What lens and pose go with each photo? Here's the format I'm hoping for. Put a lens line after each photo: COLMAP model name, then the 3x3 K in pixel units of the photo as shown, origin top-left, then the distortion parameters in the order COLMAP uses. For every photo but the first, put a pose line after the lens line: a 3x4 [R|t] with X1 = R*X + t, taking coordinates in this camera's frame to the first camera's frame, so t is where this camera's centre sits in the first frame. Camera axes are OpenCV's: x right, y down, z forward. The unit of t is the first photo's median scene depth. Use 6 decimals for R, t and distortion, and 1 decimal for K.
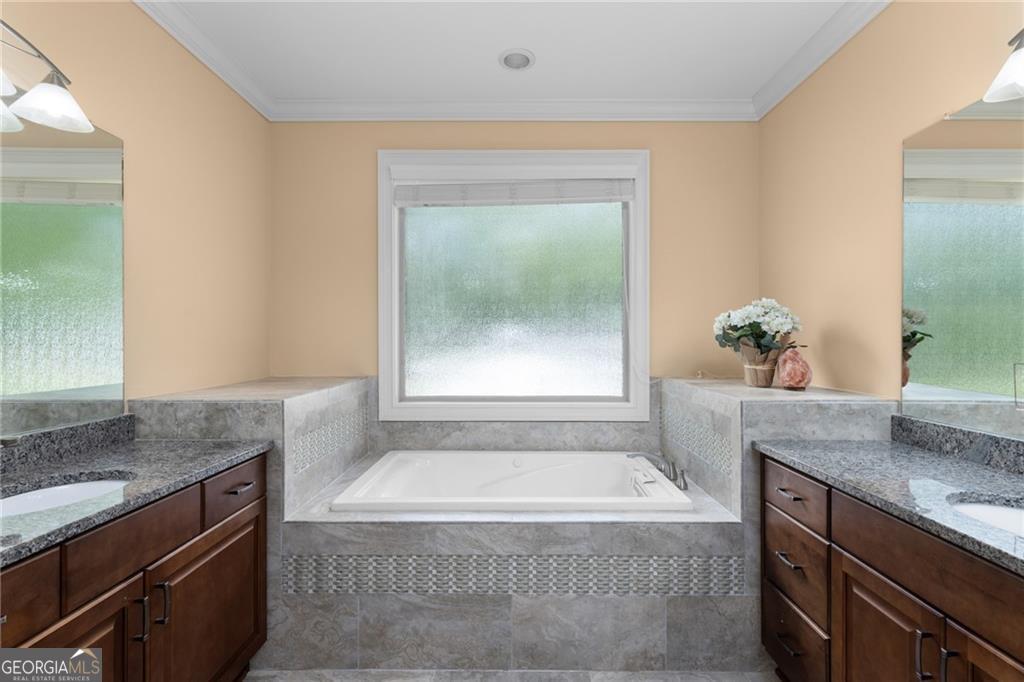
lens RADIAL K [[472.4, 0, 510.4], [0, 472.4, 342.2], [0, 0, 1]] dist [0.005487, -0.000489]
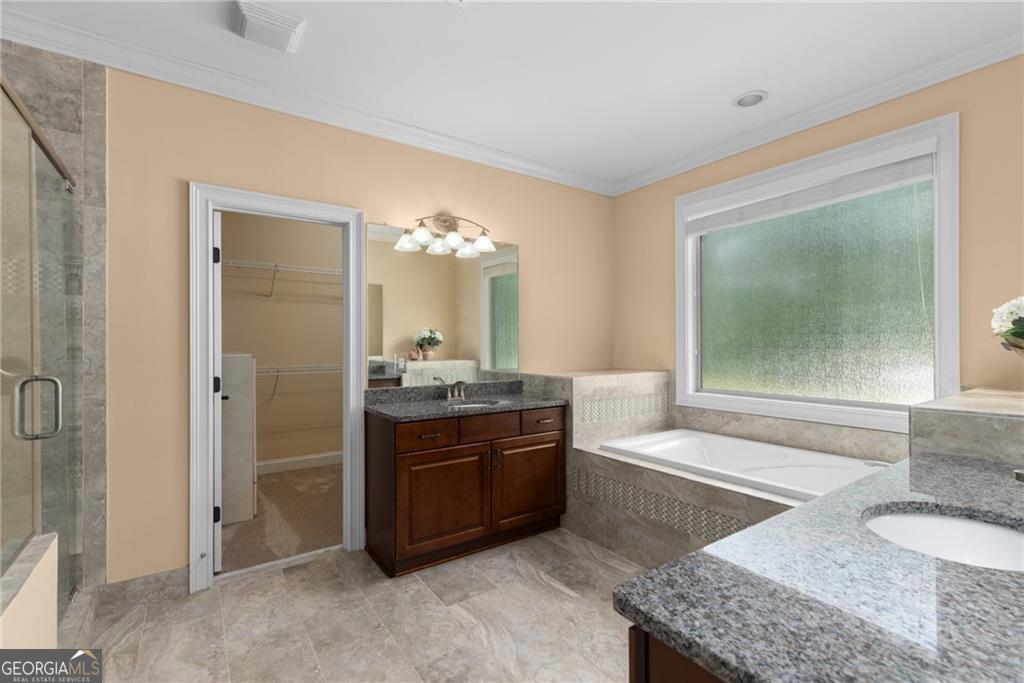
lens RADIAL K [[472.4, 0, 519.0], [0, 472.4, 342.0], [0, 0, 1]] dist [0.005487, -0.000489]
pose [[0.577314, -0.005520, -0.816504, 0.813859], [-0.000049, 0.999977, -0.006795, 0.003430], [0.816522, 0.003963, 0.577300, -0.160952]]
